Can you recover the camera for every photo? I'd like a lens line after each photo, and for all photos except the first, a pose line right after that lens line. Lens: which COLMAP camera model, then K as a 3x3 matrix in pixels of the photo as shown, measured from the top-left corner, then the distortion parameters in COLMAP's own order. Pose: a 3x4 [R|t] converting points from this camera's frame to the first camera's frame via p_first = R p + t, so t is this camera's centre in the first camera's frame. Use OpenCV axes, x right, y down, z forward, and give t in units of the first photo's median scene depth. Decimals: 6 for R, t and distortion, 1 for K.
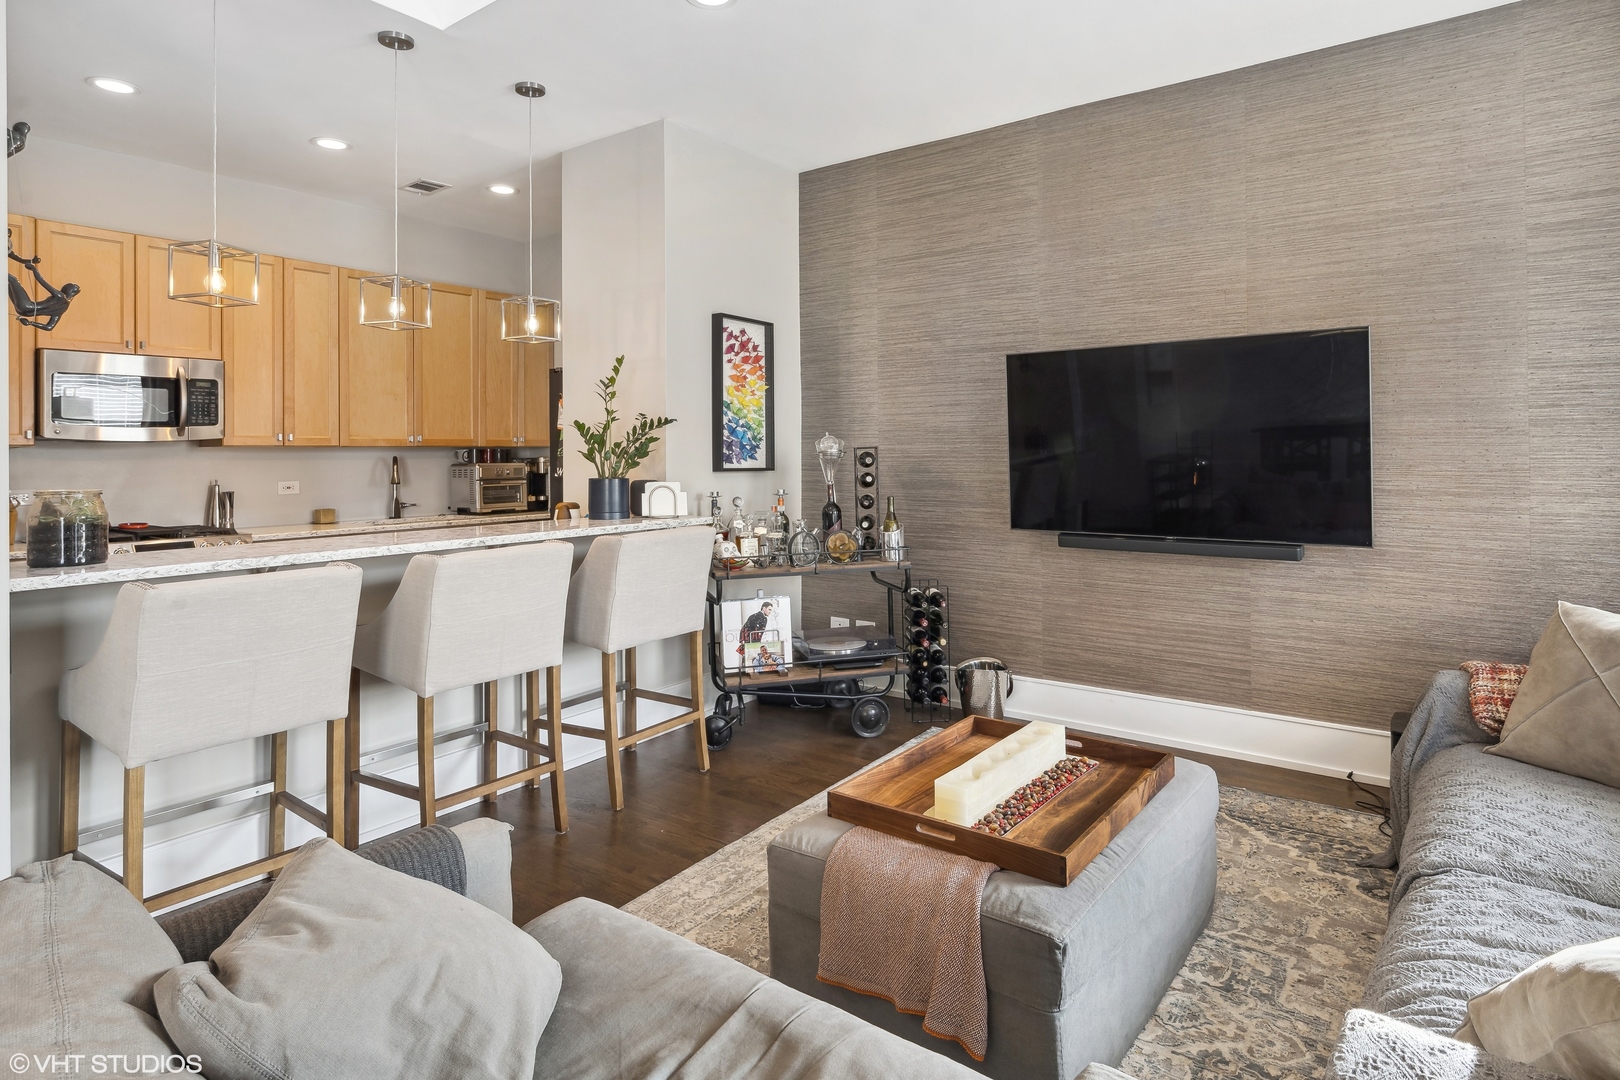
lens RADIAL K [[863.3, 0, 817.7], [0, 863.3, 447.9], [0, 0, 1]] dist [0.001028, 0.000604]
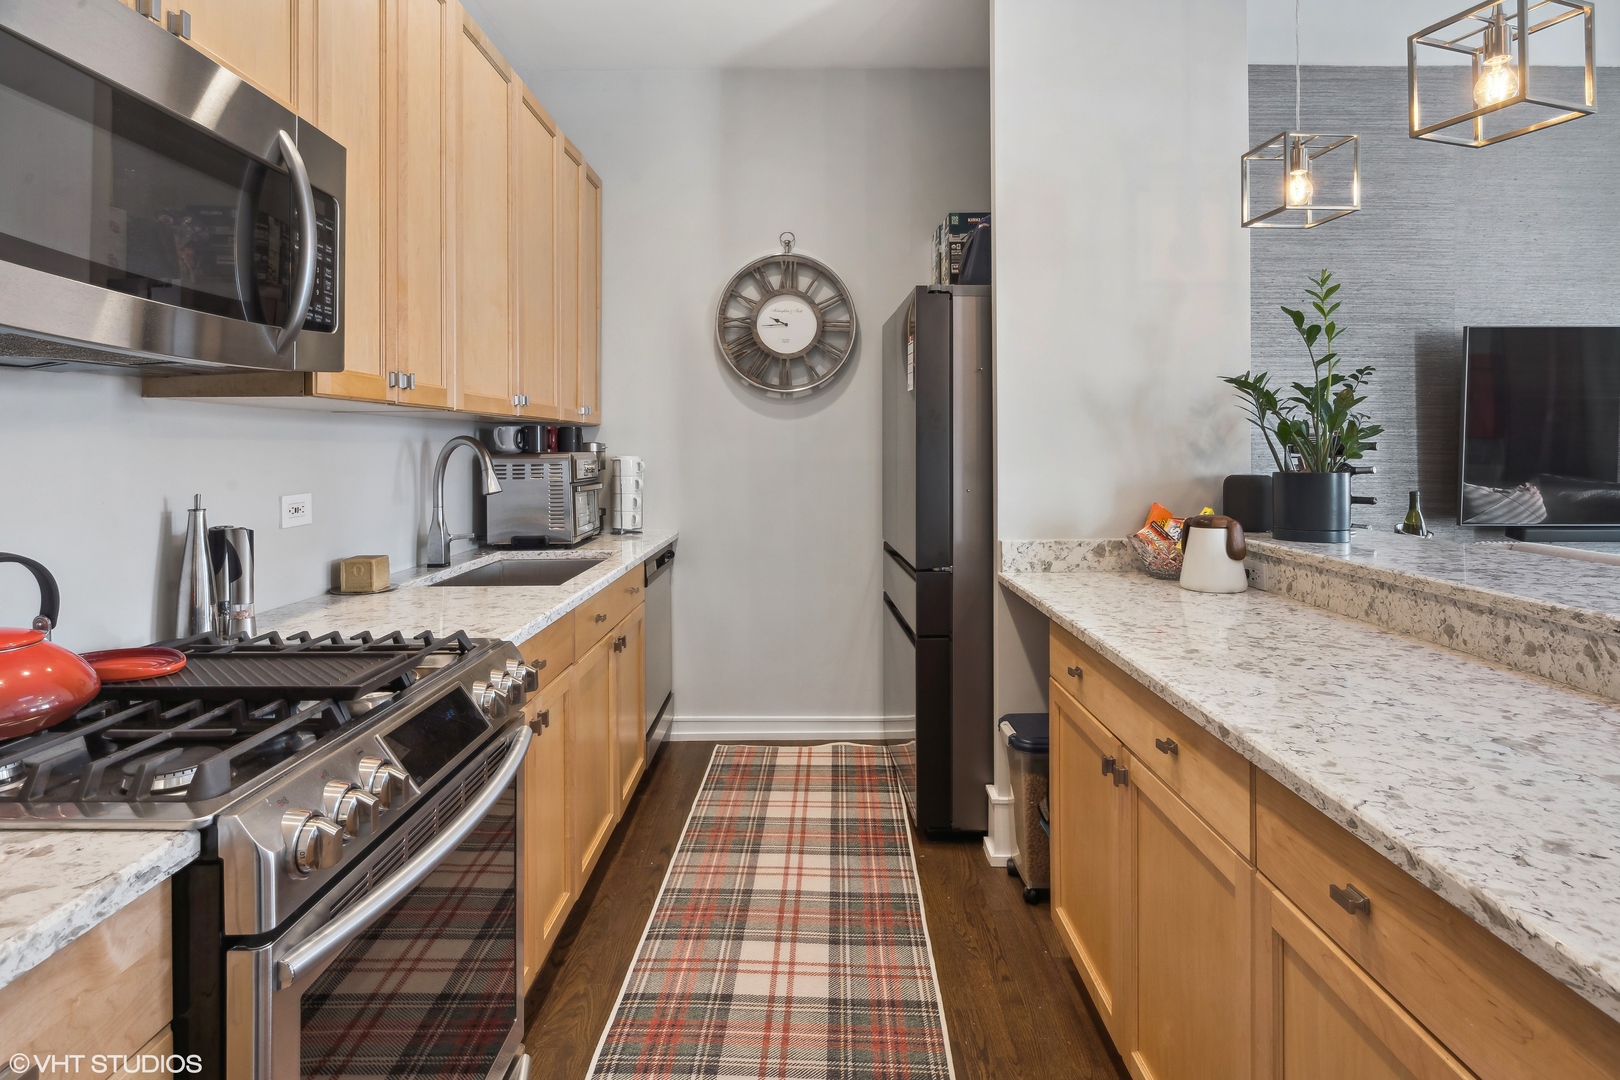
lens RADIAL K [[814.3, 0, 807.1], [0, 814.3, 451.3], [0, 0, 1]] dist [0.000423, 0.000280]
pose [[0.809871, 0.003924, 0.586596, -0.755725], [-0.008039, 0.999958, 0.004410, 0.019139], [-0.586554, -0.008287, 0.809868, 0.675330]]
